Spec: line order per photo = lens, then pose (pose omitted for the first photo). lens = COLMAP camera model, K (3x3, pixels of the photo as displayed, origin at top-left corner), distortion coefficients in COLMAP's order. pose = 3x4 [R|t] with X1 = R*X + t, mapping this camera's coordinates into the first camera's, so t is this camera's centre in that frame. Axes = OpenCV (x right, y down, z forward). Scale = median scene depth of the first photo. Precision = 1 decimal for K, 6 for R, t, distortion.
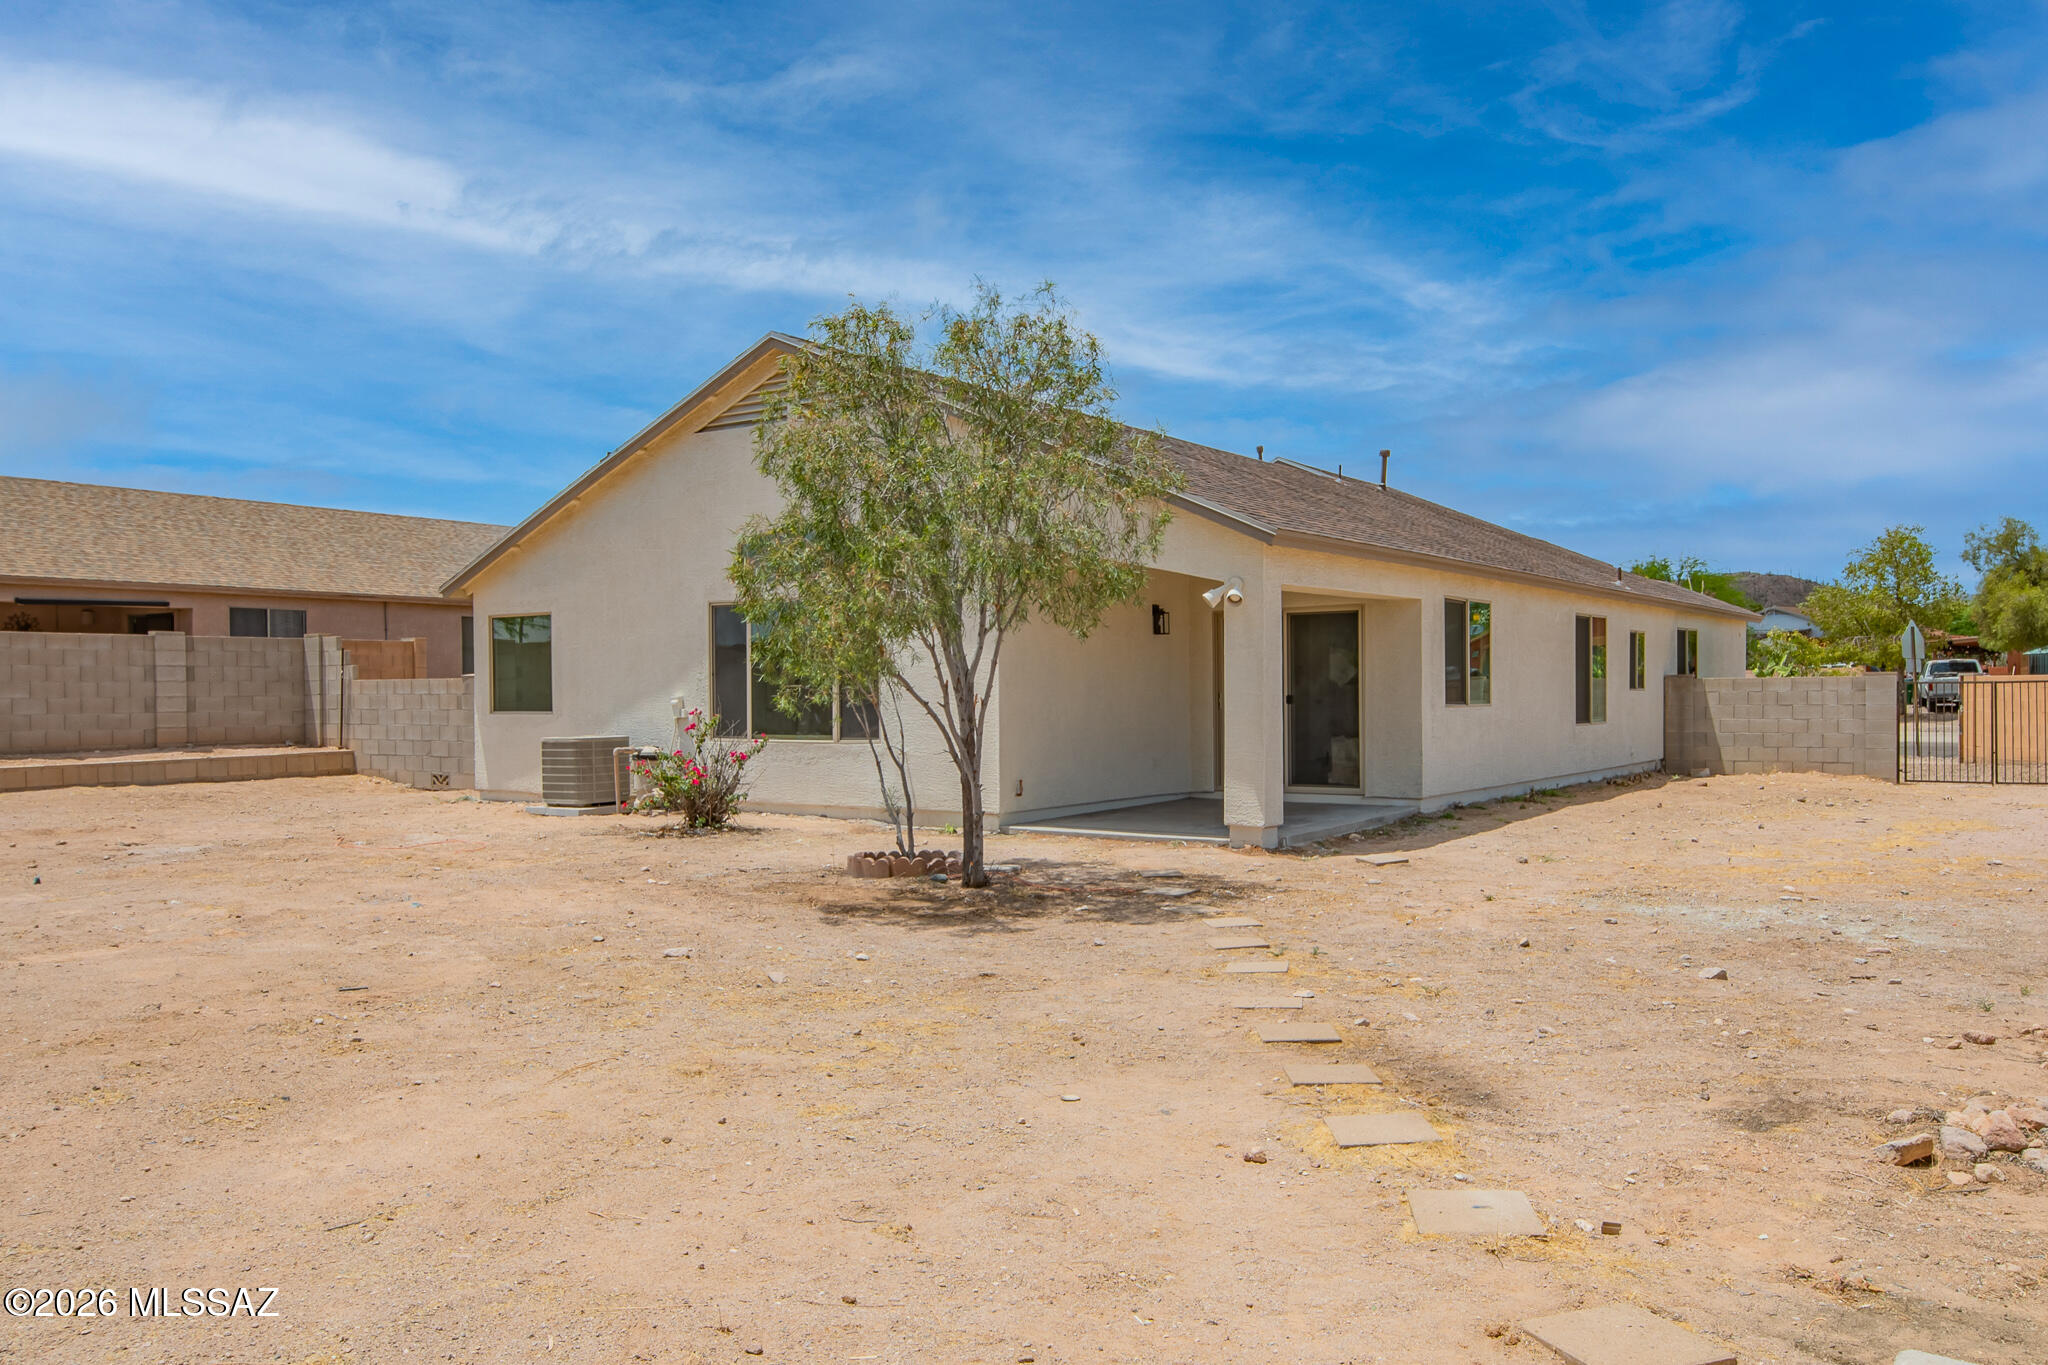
lens RADIAL K [[1557.3, 0, 1025.7], [0, 1557.3, 691.1], [0, 0, 1]] dist [0.032033, -0.026786]
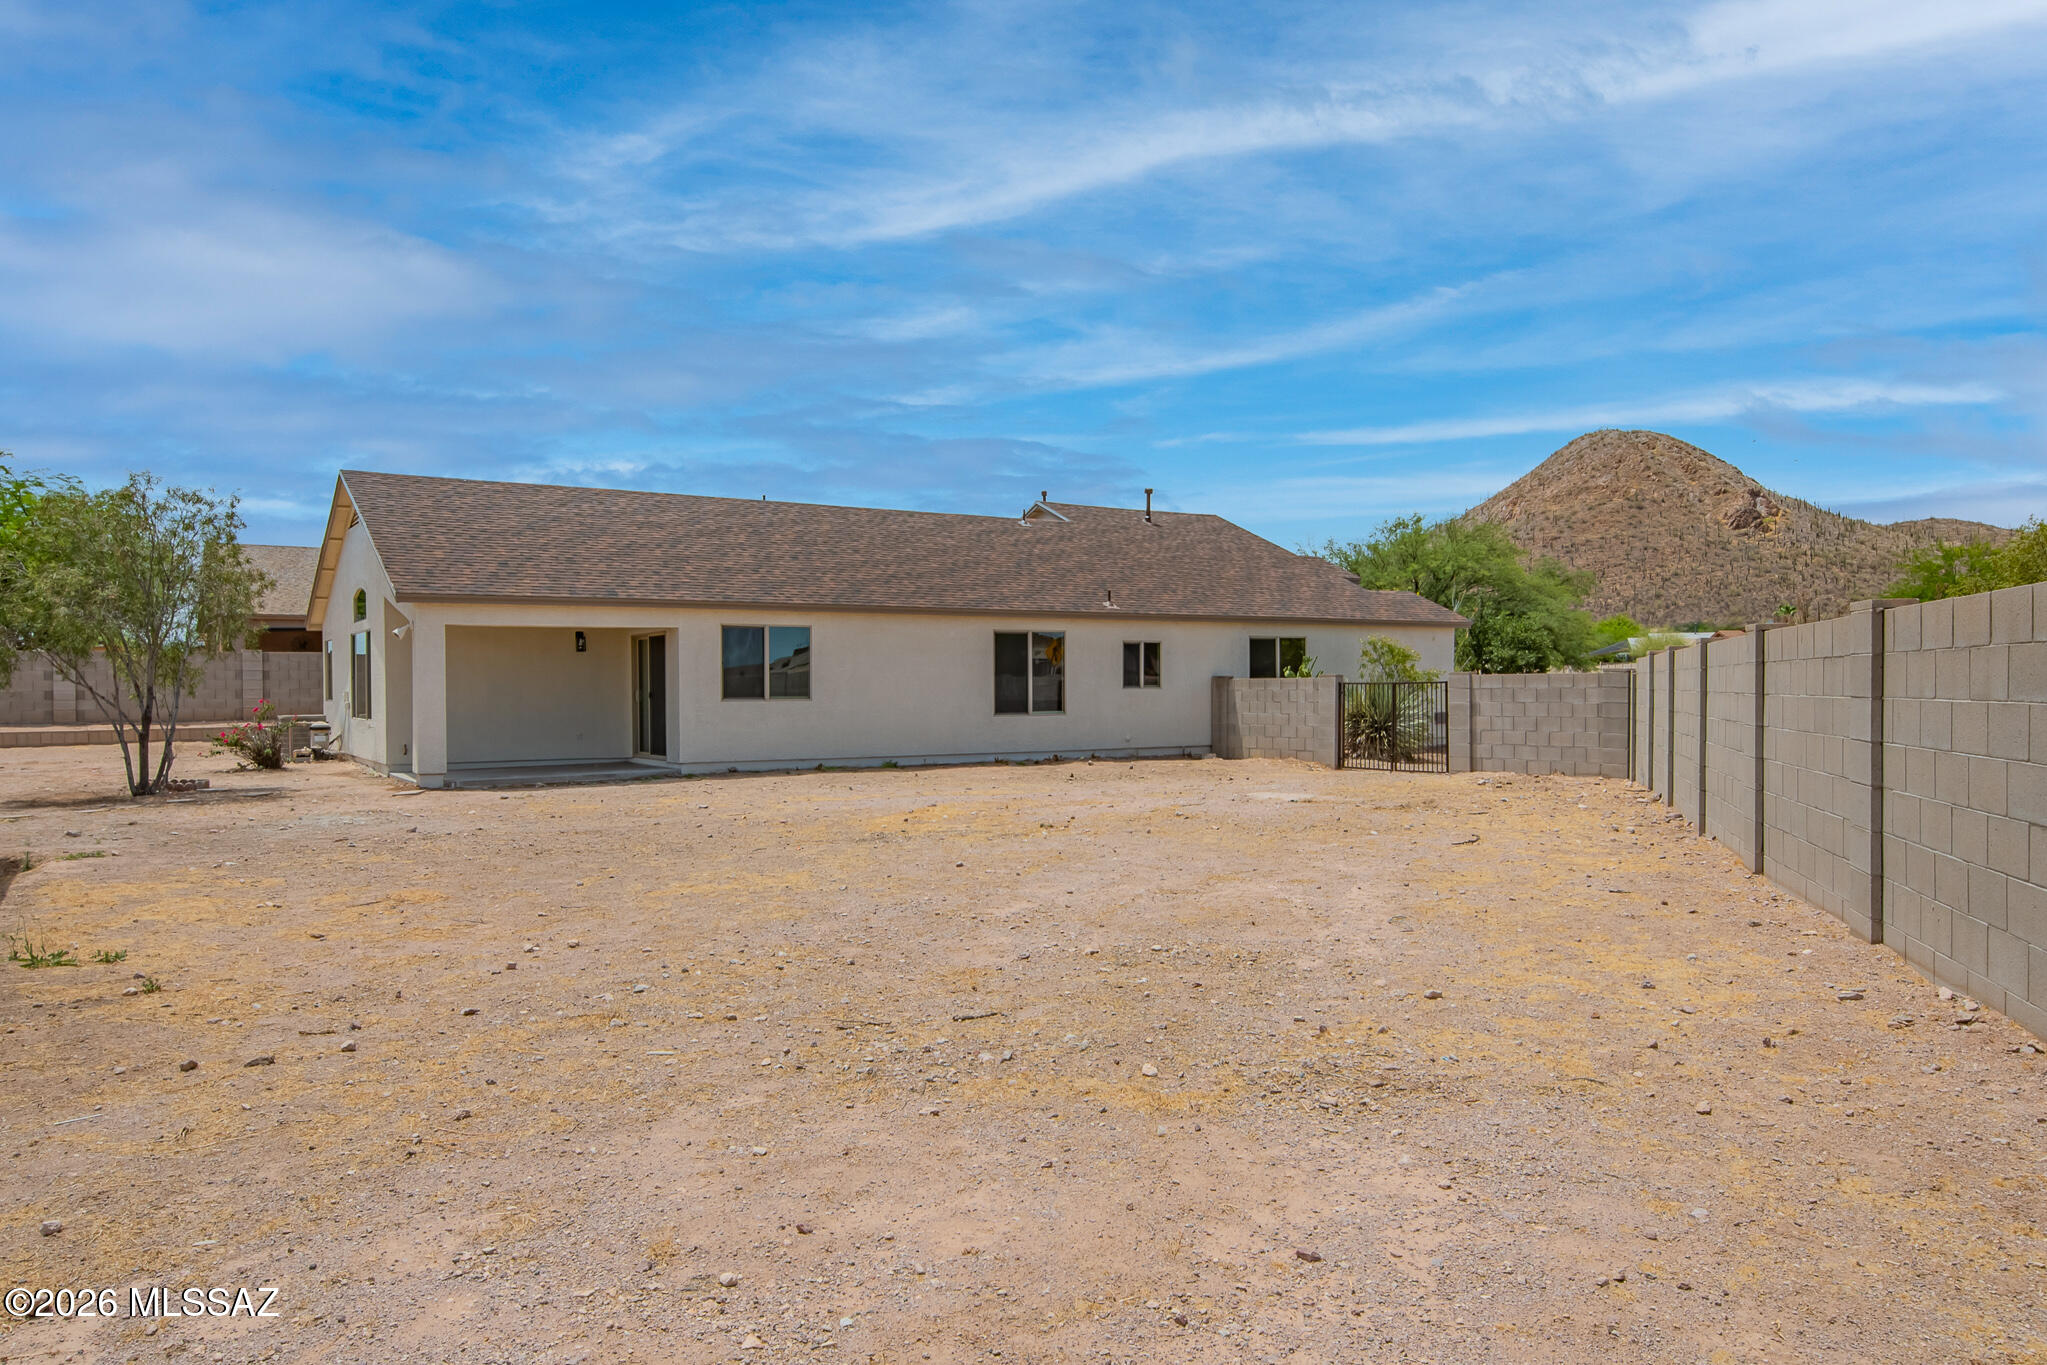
lens RADIAL K [[1450.2, 0, 1024.2], [0, 1450.2, 682.7], [0, 0, 1]] dist [-0.000410, -0.000186]
pose [[0.922313, 0.003168, -0.386430, 0.783234], [-0.002152, 0.999993, 0.003063, -0.009404], [0.386437, -0.001993, 0.922314, -0.099674]]
